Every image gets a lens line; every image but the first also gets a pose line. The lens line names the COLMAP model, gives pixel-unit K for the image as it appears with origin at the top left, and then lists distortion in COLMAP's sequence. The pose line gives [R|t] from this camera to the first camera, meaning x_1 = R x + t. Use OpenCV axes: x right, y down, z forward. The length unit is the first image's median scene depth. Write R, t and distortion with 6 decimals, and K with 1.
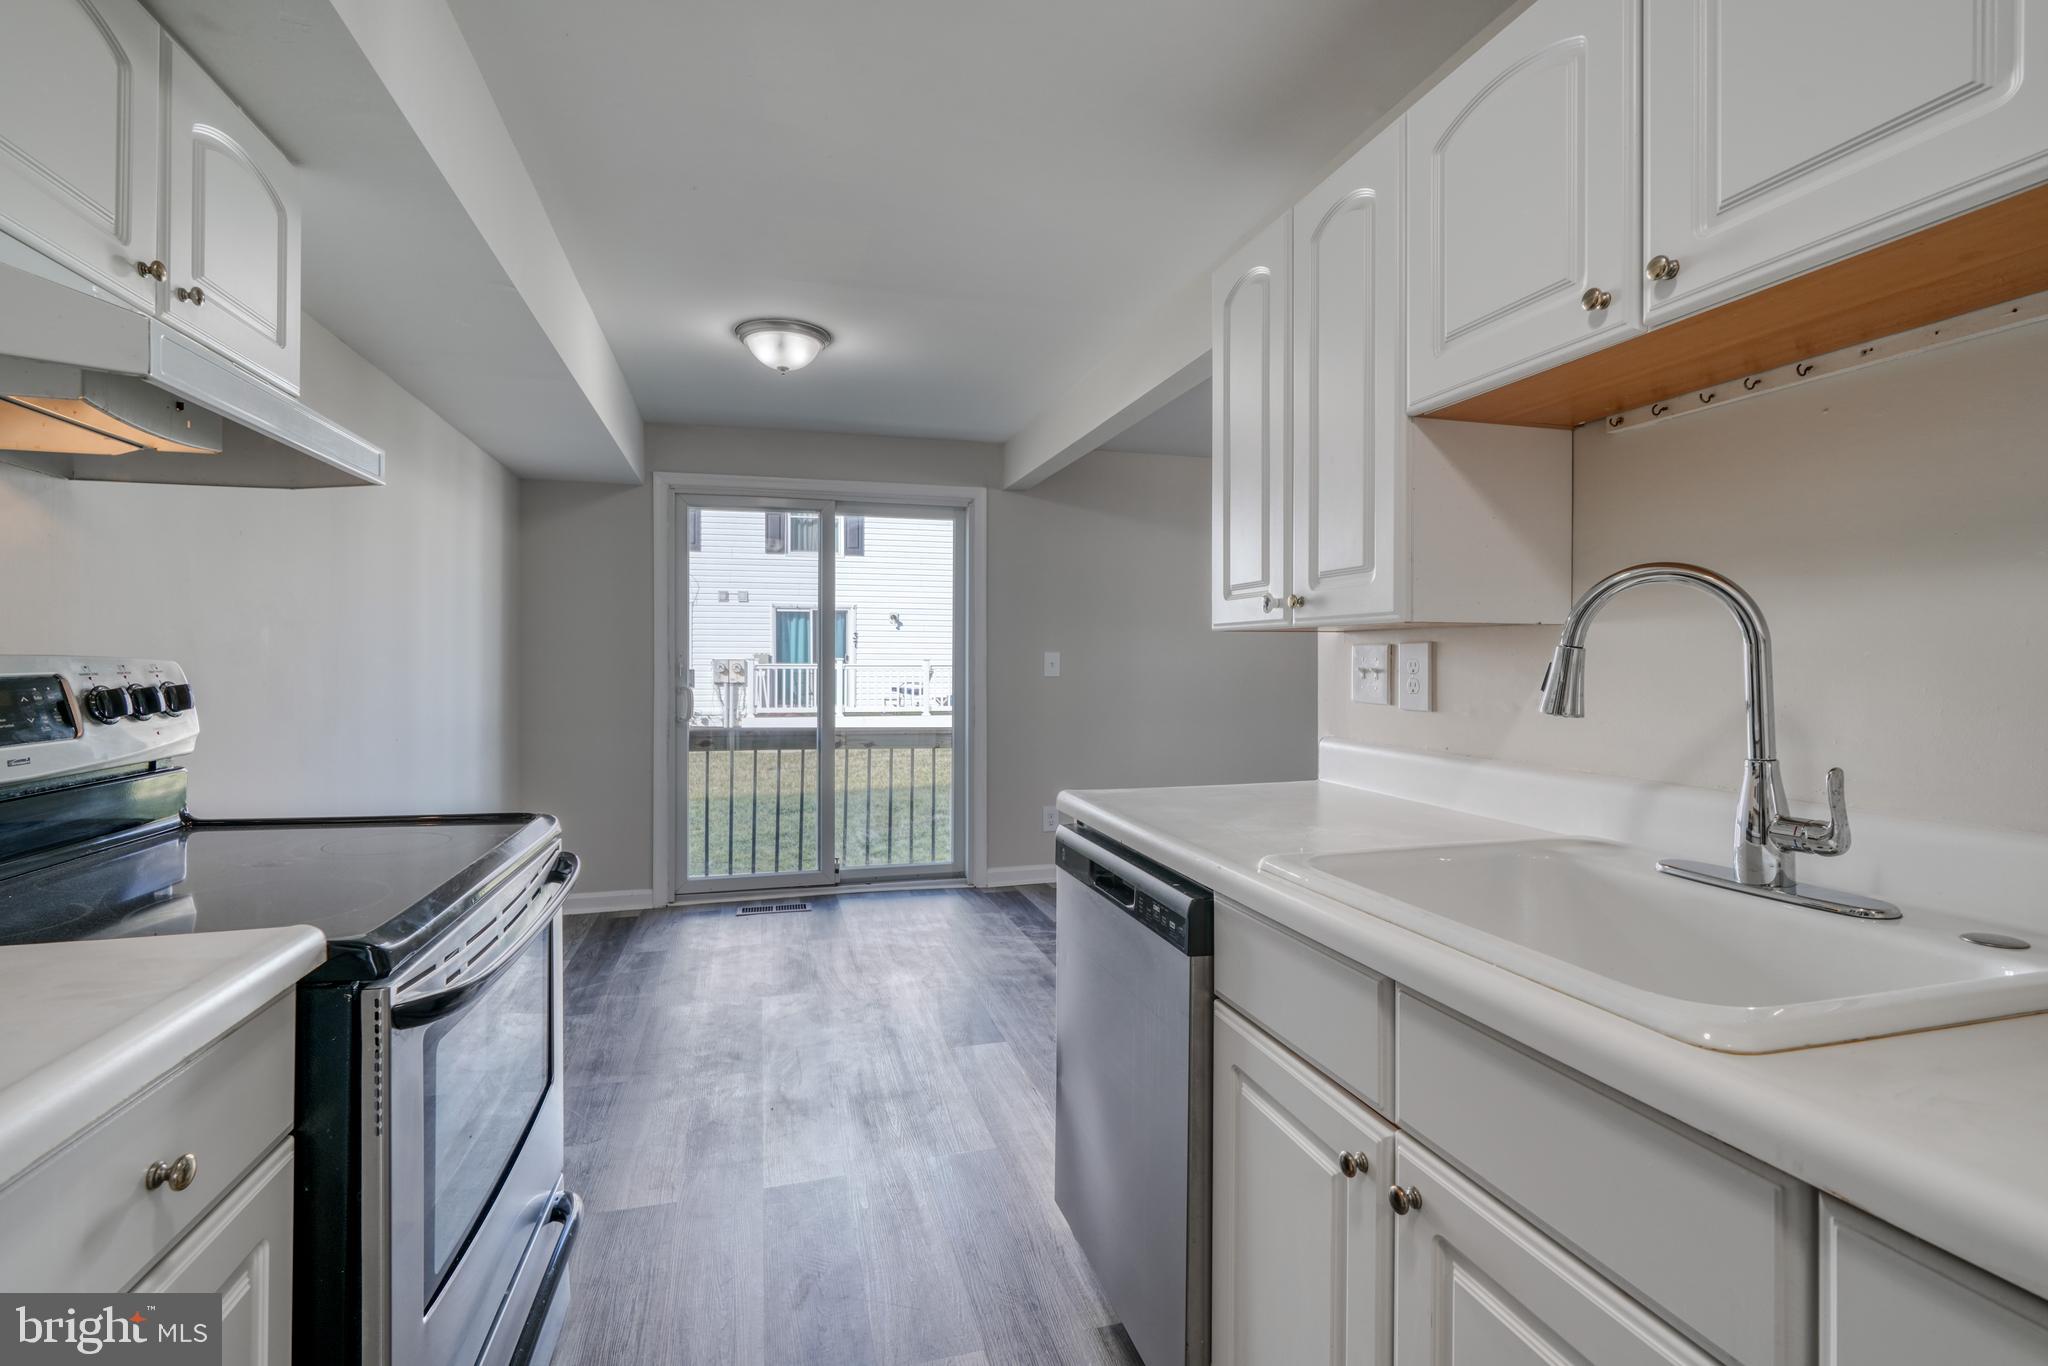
lens RADIAL K [[922.9, 0, 1028.7], [0, 922.9, 662.9], [0, 0, 1]] dist [-0.011619, 0.005369]
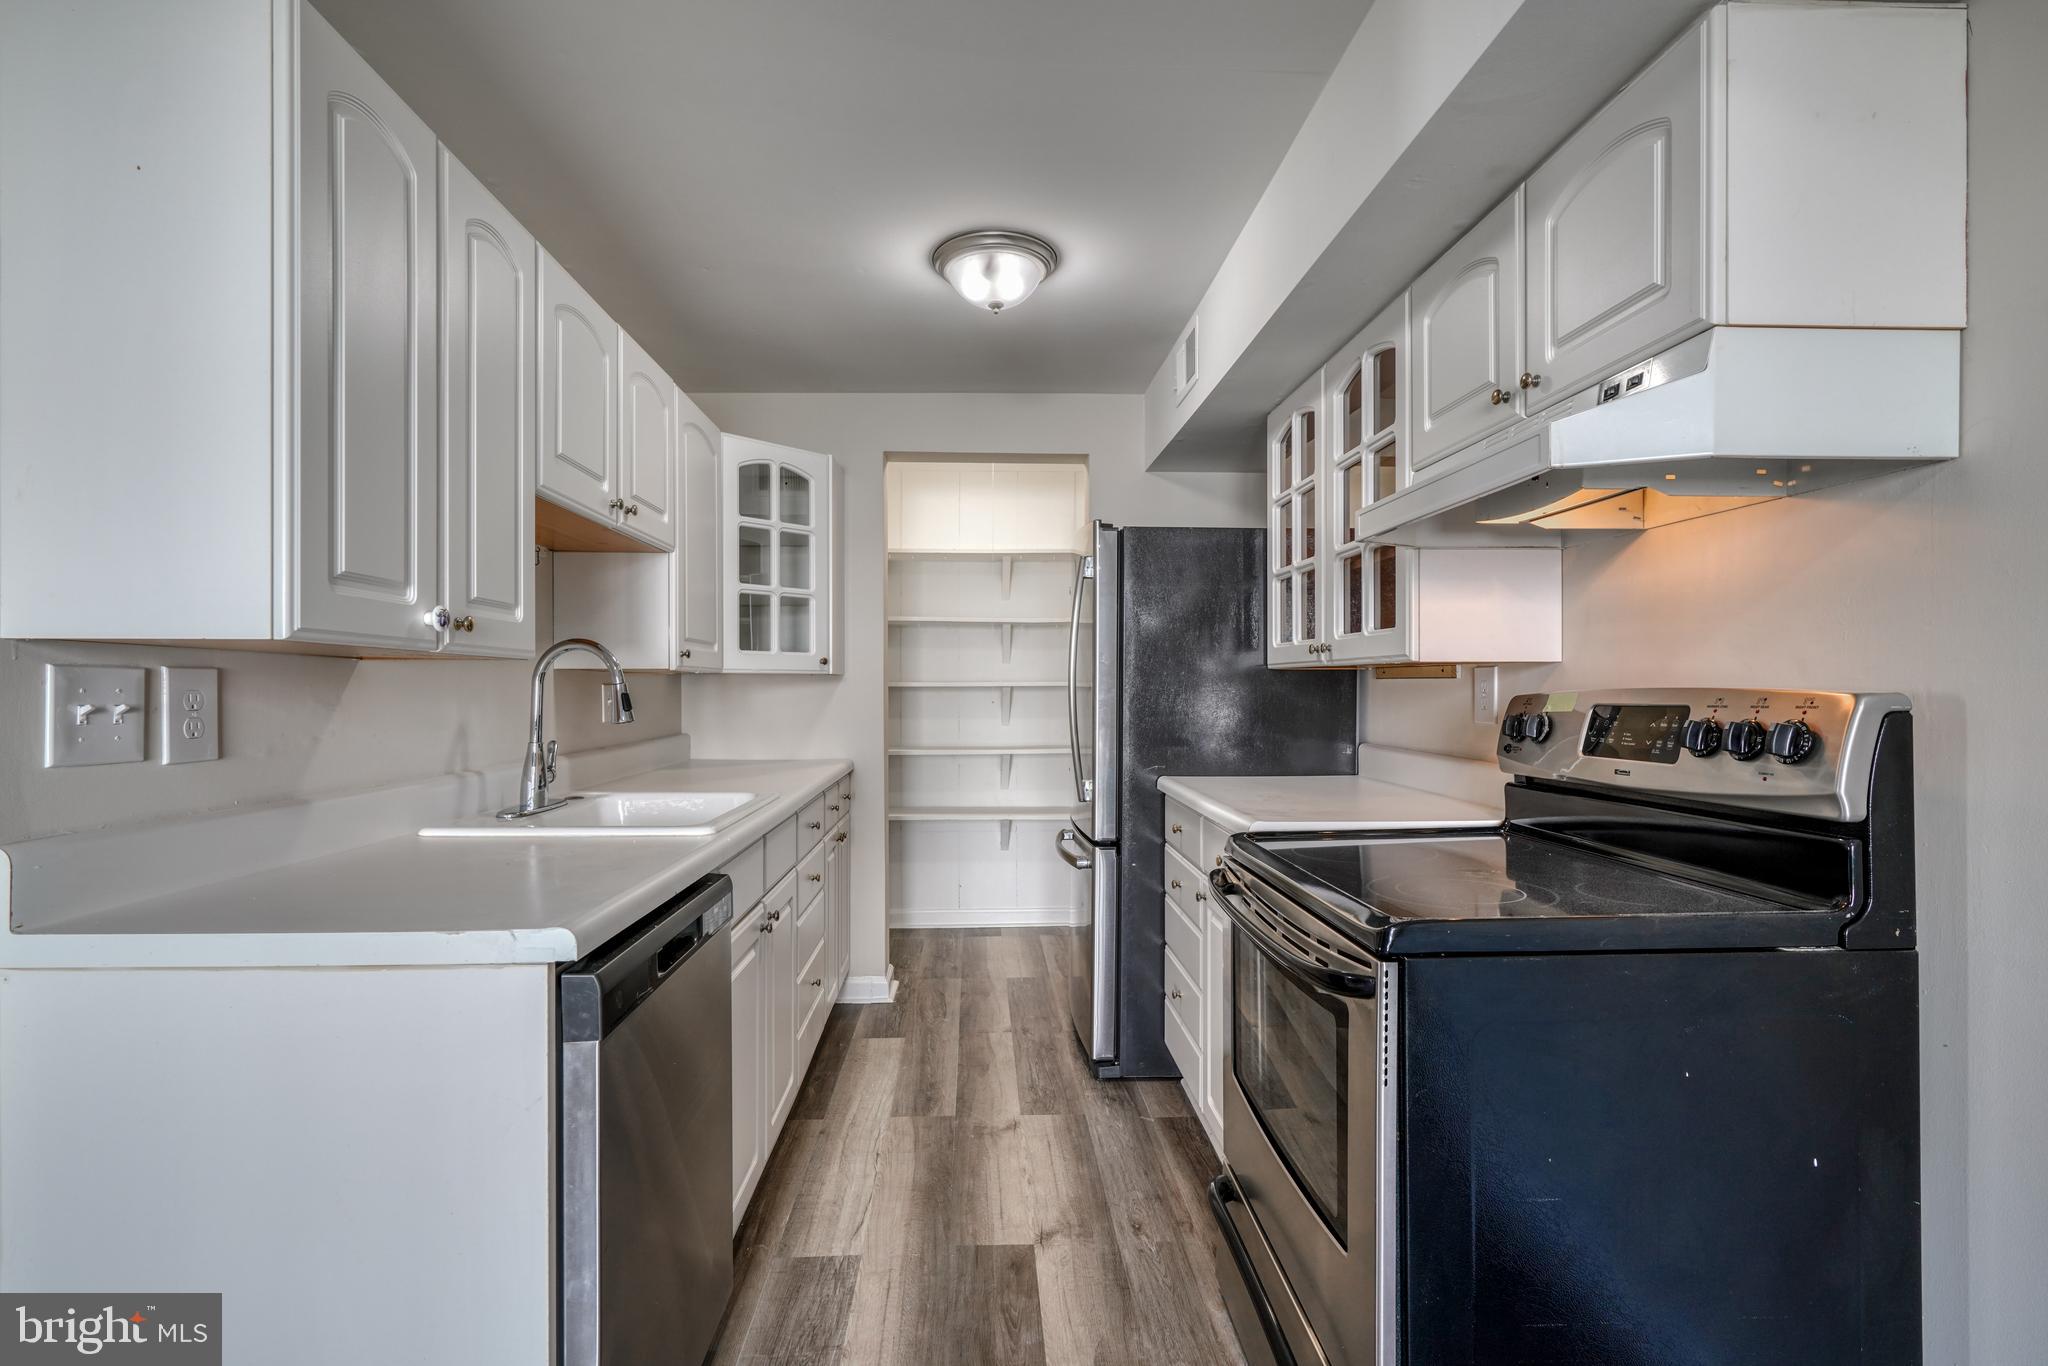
lens RADIAL K [[922.9, 0, 1013.1], [0, 922.9, 696.9], [0, 0, 1]] dist [-0.011619, 0.005369]
pose [[-0.972453, -0.004202, 0.233060, -0.364989], [-0.001717, 0.999939, 0.010867, -0.007800], [-0.233092, 0.010167, -0.972402, 1.531718]]
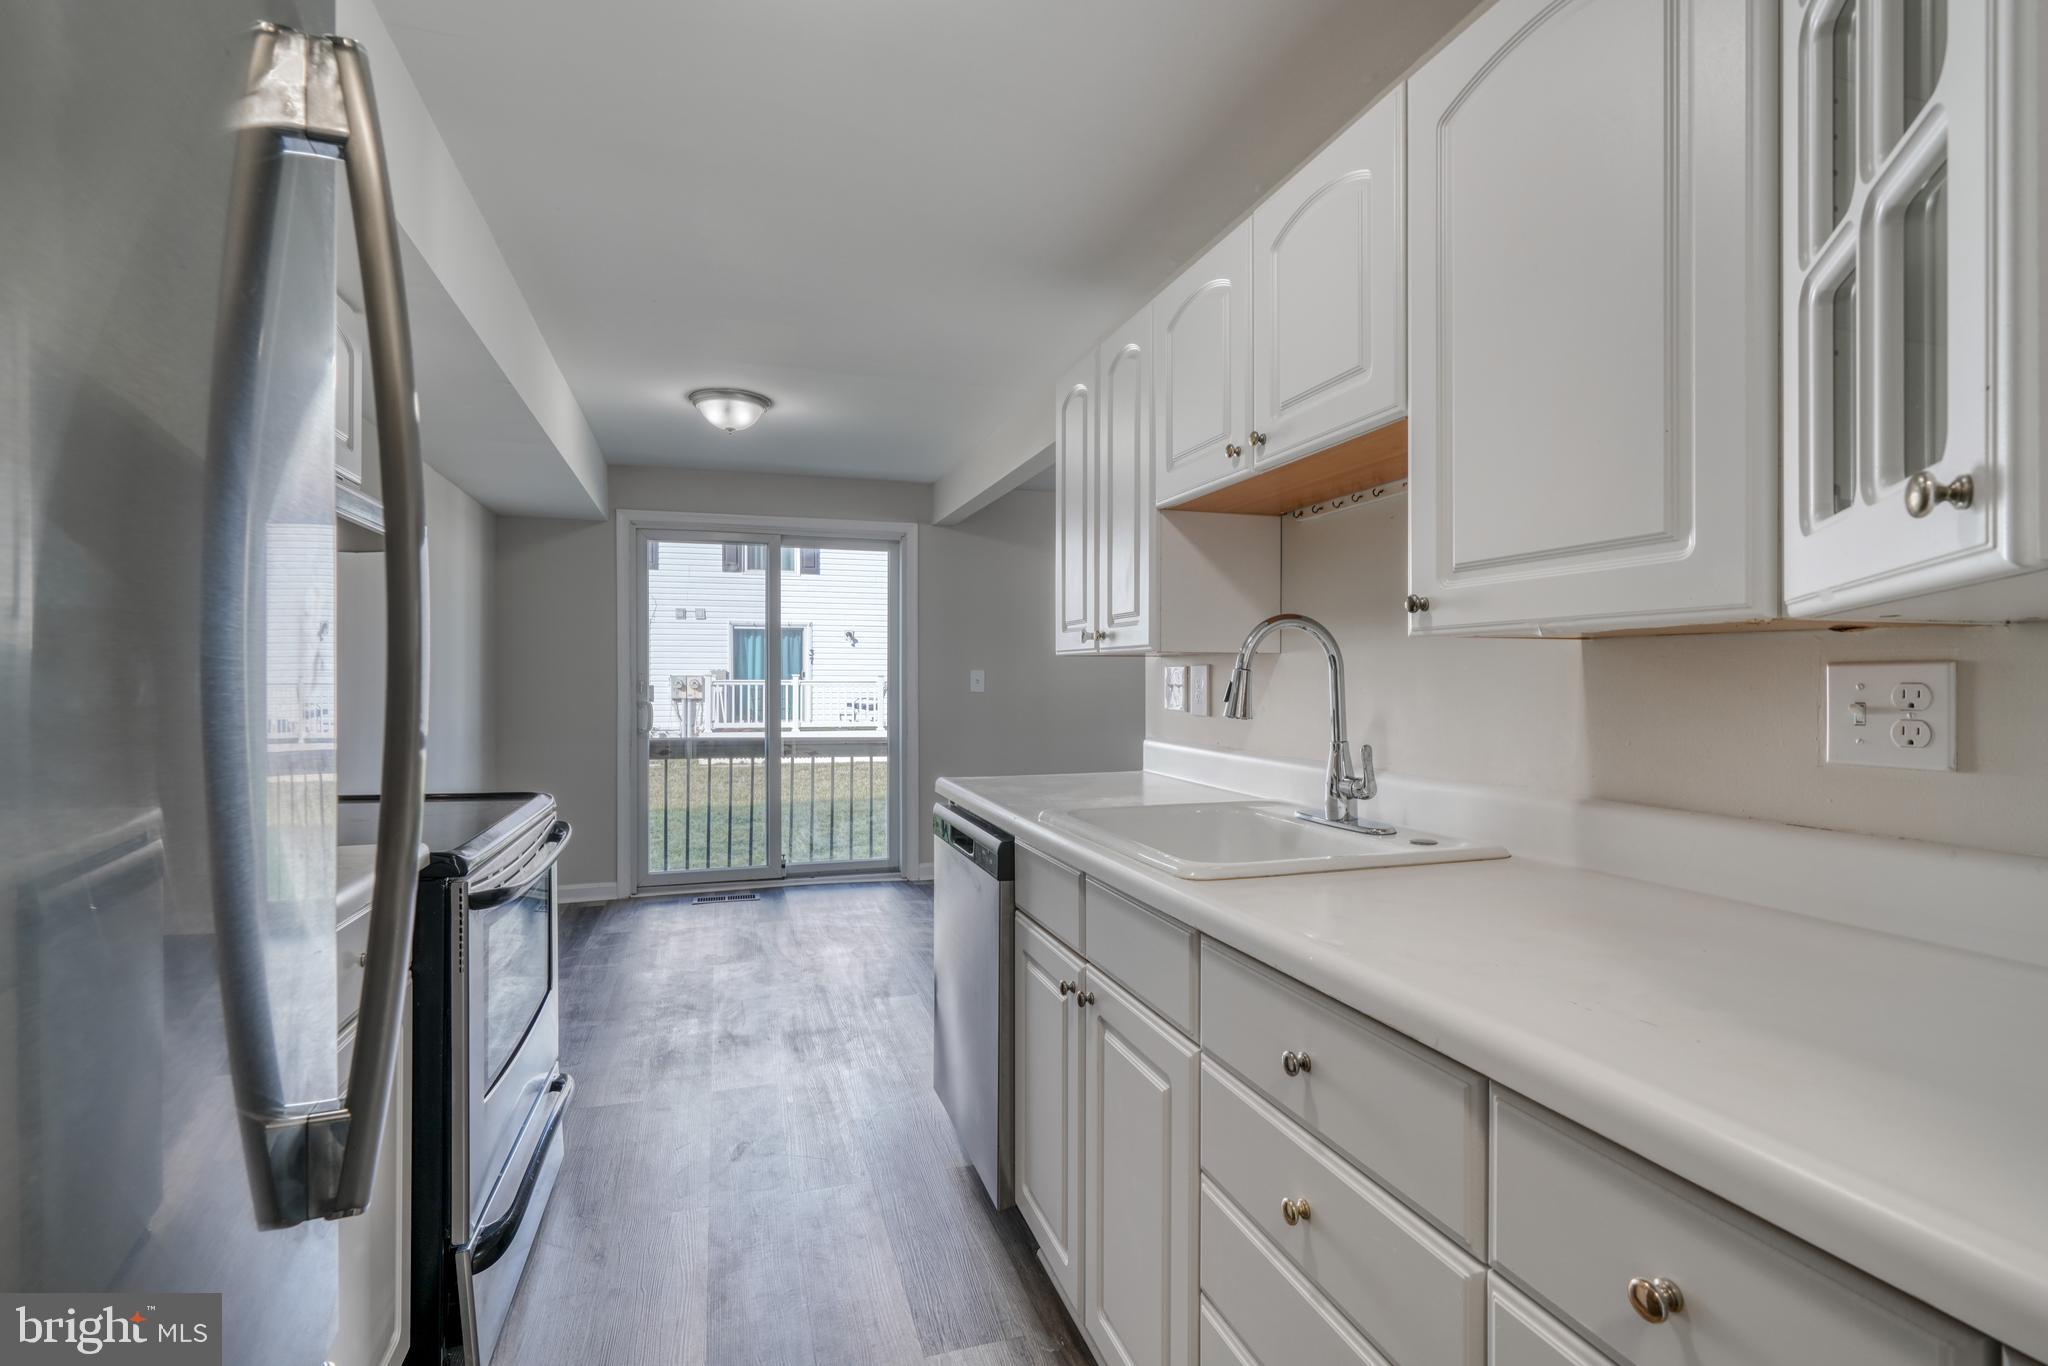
lens RADIAL K [[922.9, 0, 1020.1], [0, 922.9, 686.6], [0, 0, 1]] dist [-0.011619, 0.005369]
pose [[0.999489, -0.000449, 0.031952, 0.114138], [0.000191, 0.999967, 0.008085, -0.001392], [-0.031955, -0.008075, 0.999457, -0.328955]]
